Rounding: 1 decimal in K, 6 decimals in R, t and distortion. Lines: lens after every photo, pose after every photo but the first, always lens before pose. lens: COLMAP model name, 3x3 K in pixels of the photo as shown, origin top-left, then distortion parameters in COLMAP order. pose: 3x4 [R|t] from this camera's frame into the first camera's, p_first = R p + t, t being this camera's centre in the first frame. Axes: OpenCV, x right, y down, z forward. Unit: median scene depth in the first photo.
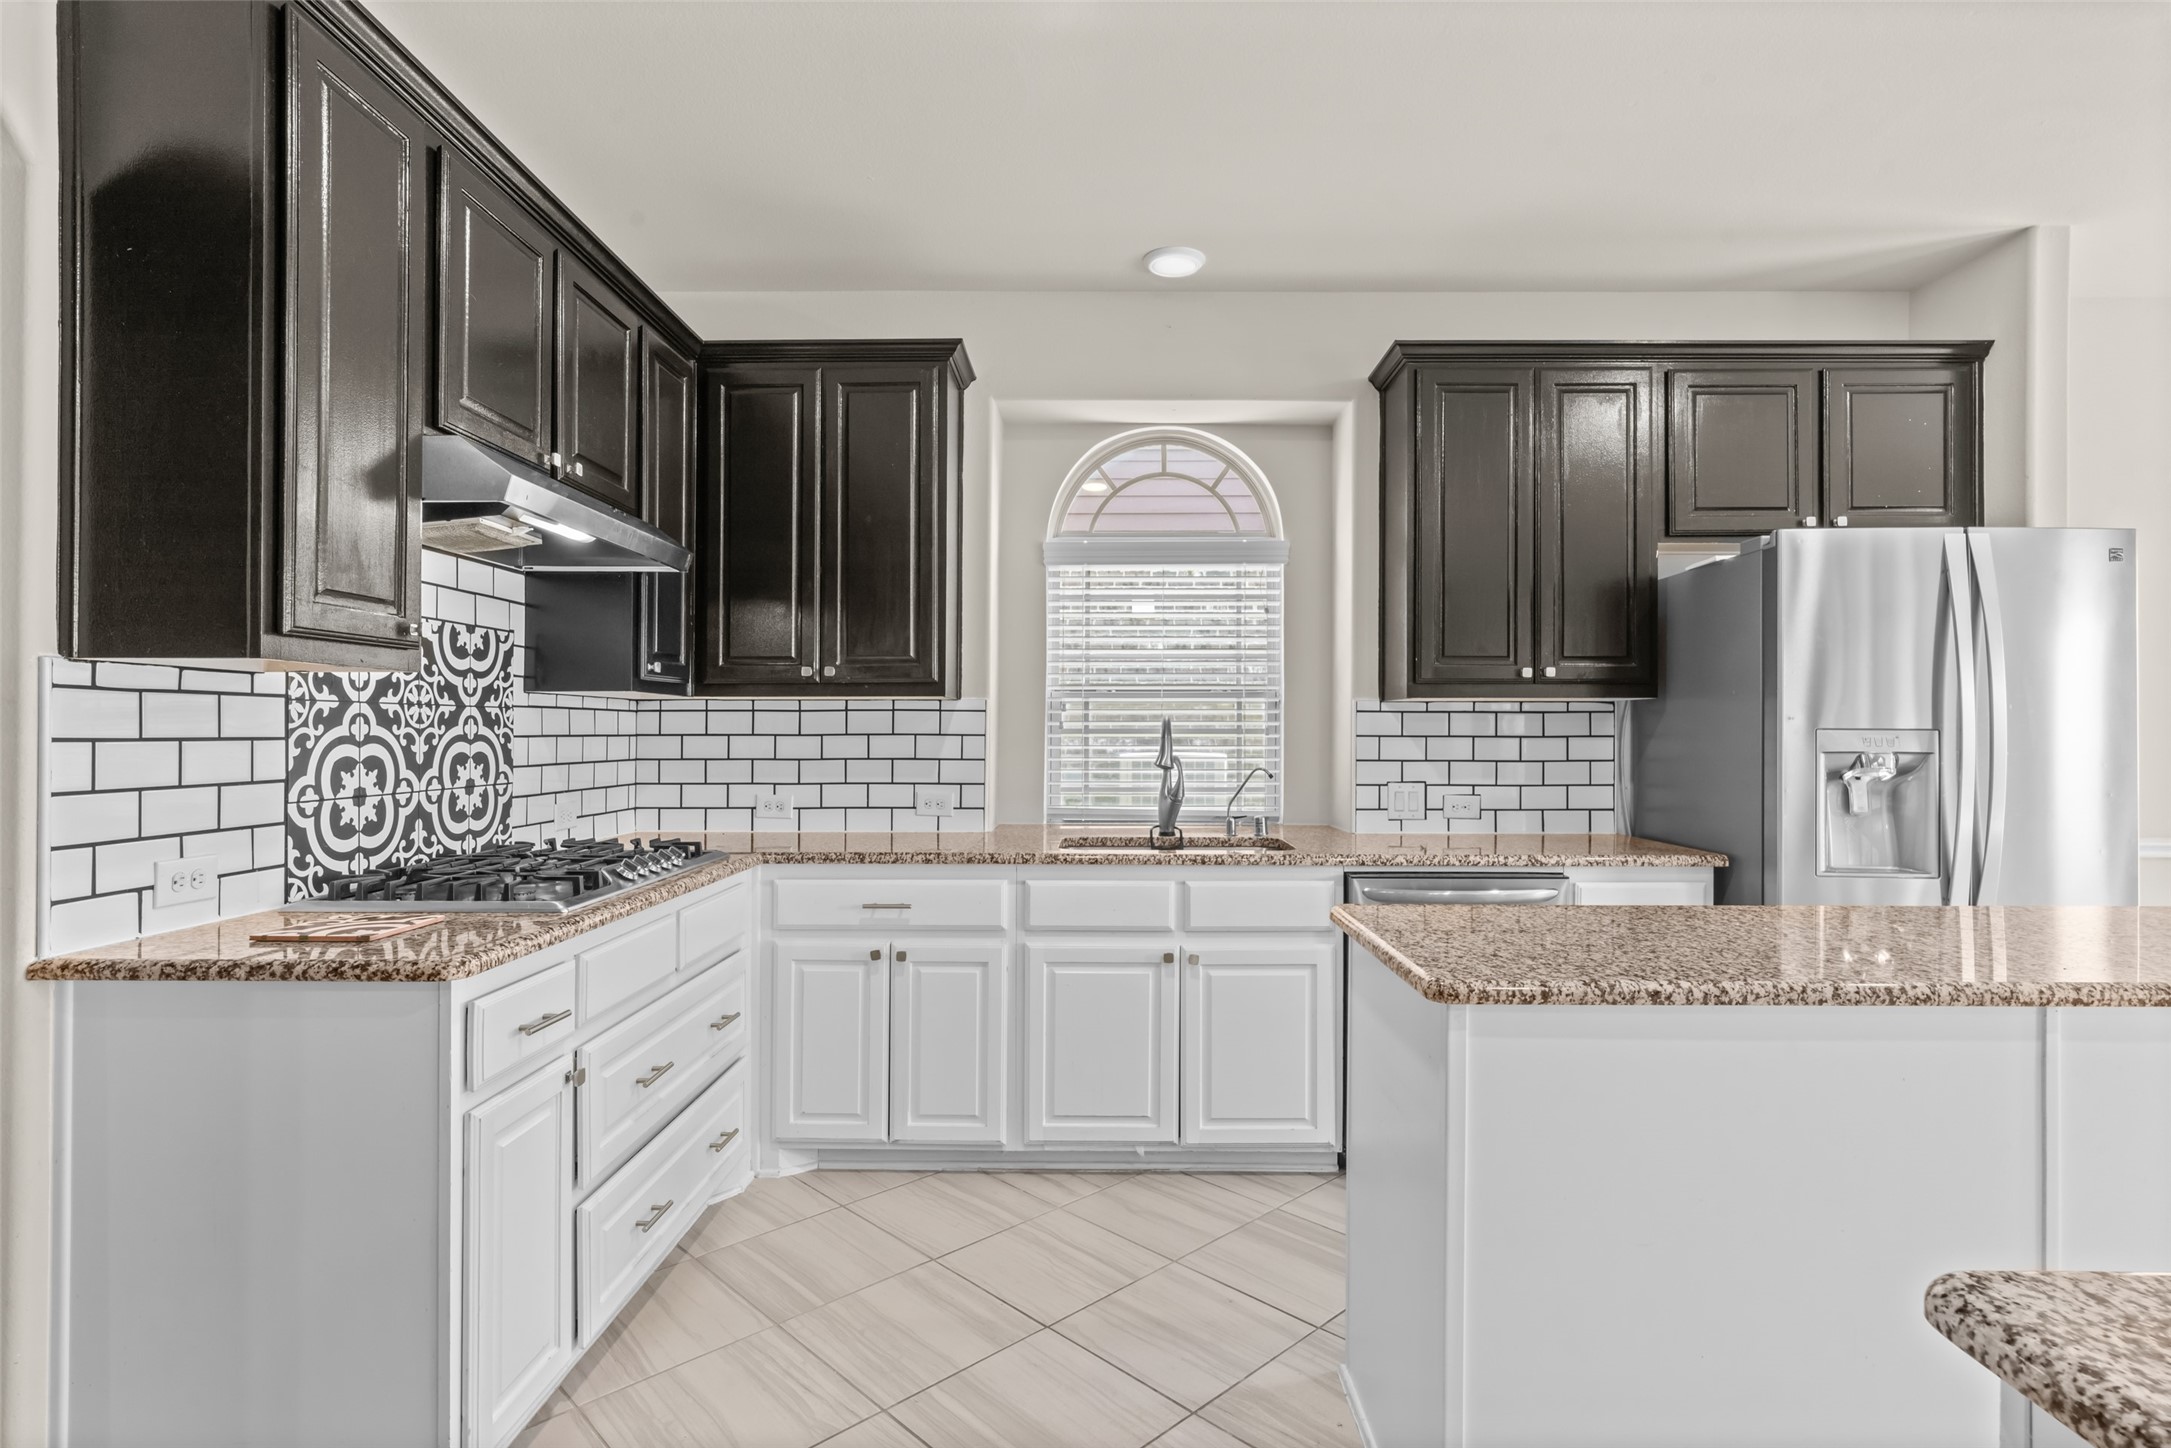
lens RADIAL K [[1093.0, 0, 1085.0], [0, 1093.0, 730.6], [0, 0, 1]] dist [0.001227, 0.000121]
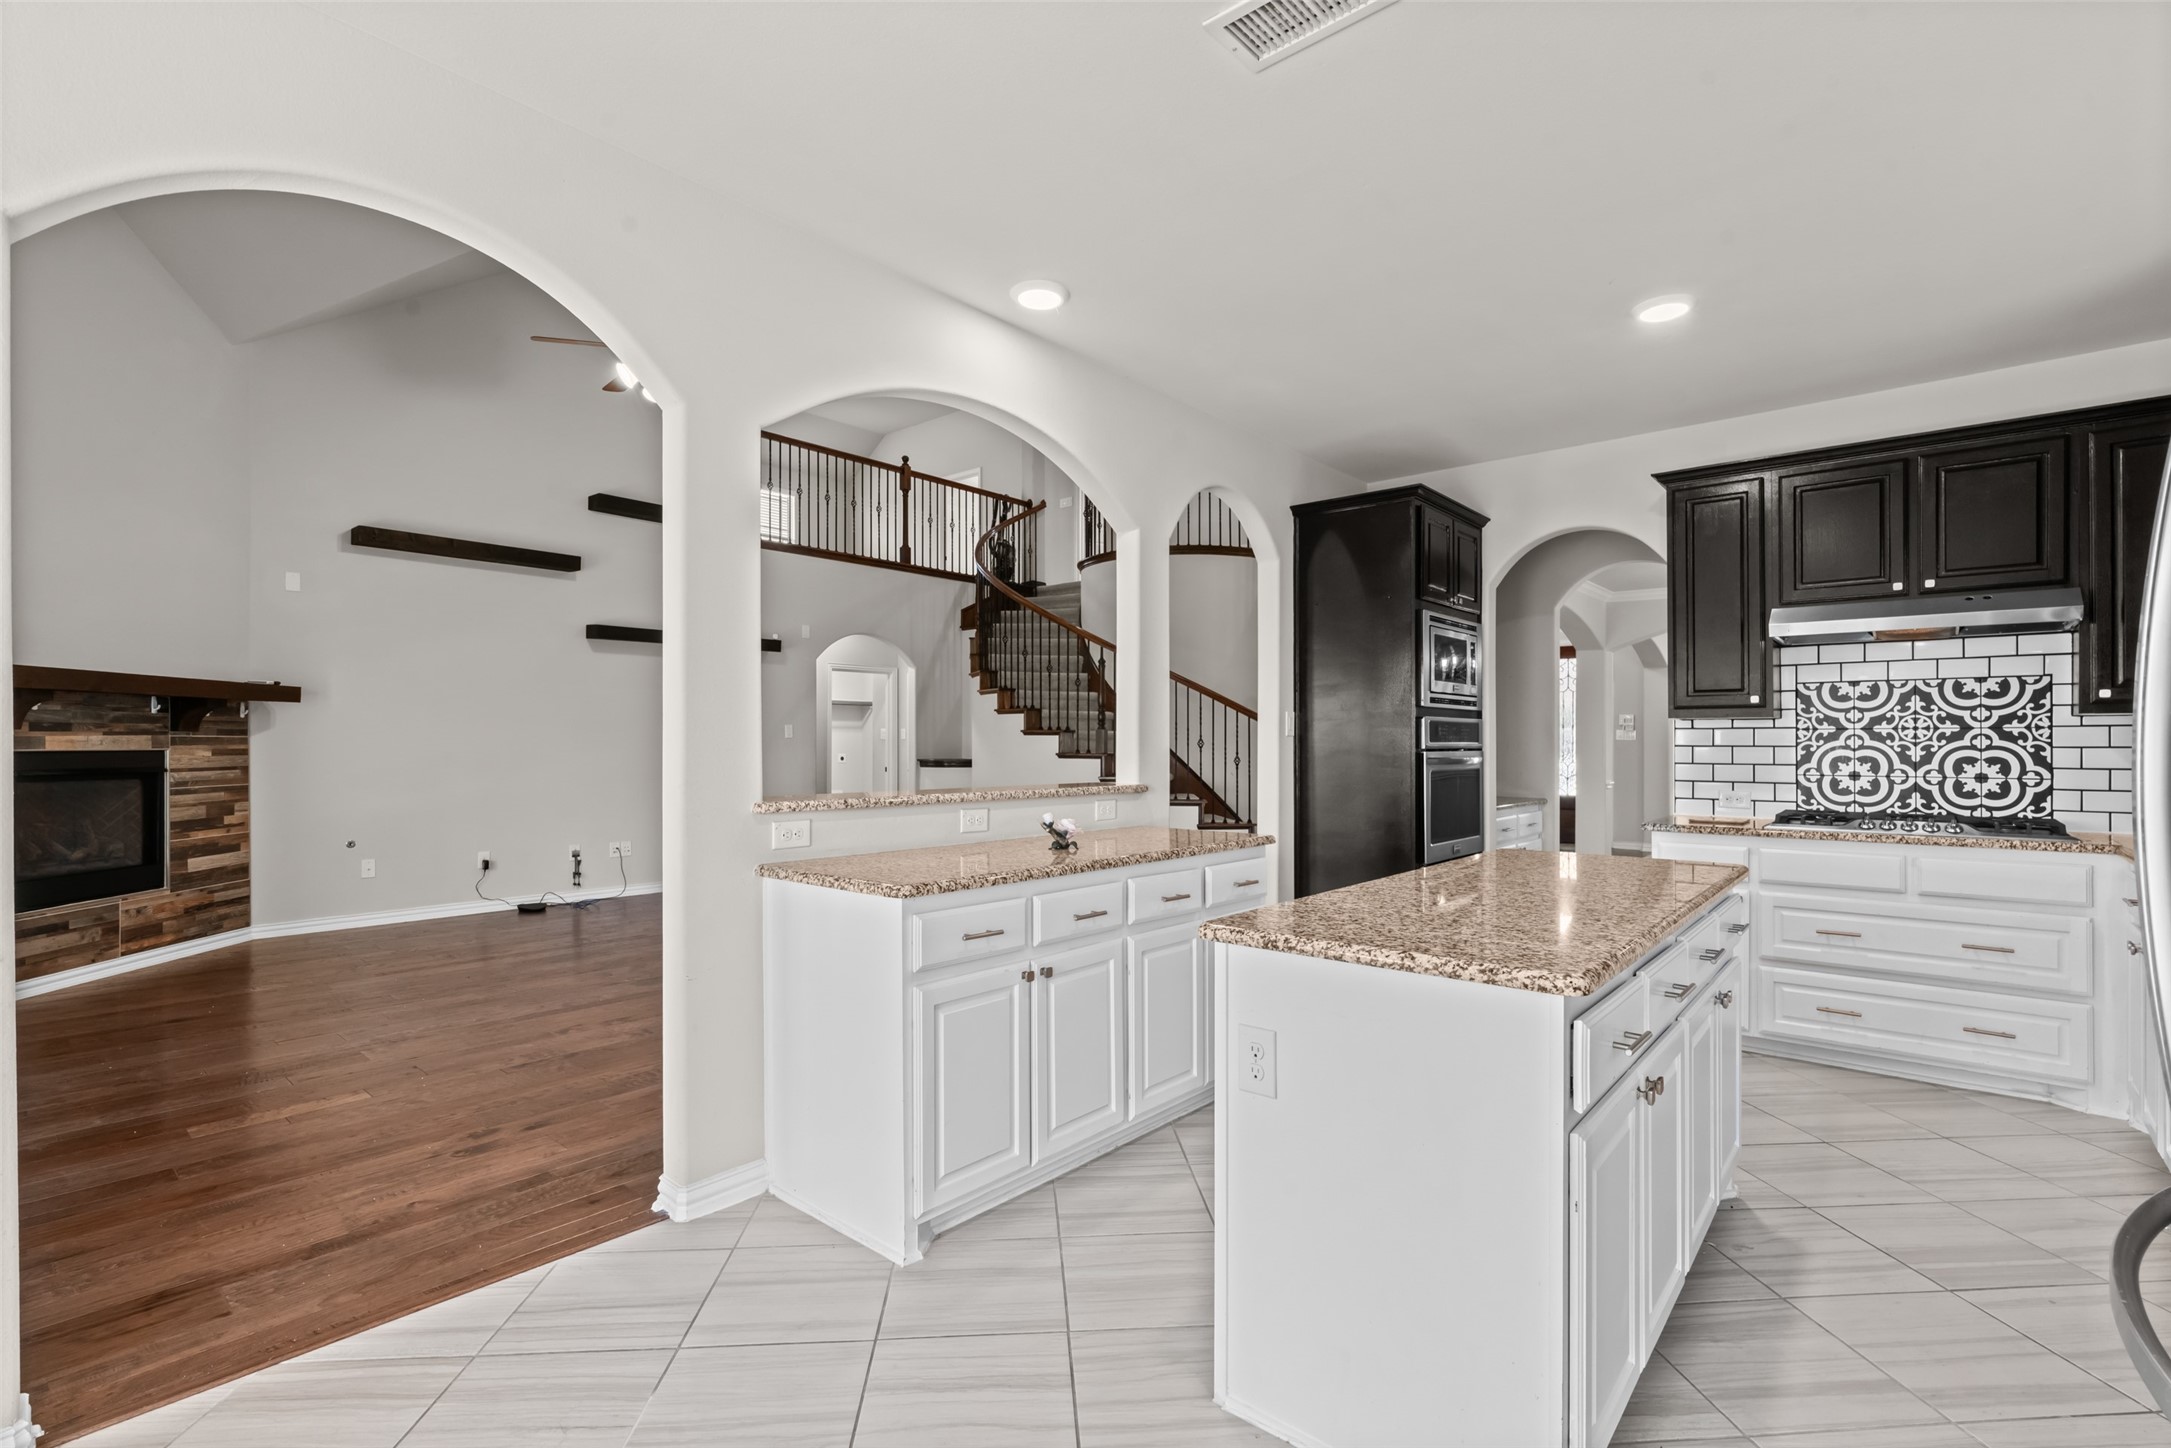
lens RADIAL K [[992.8, 0, 1088.0], [0, 992.8, 738.8], [0, 0, 1]] dist [-0.001431, -0.000186]
pose [[-0.642776, -0.001621, -0.766053, 1.596760], [-0.000252, 0.999998, -0.001904, -0.003686], [0.766054, -0.001031, -0.642775, 1.060600]]
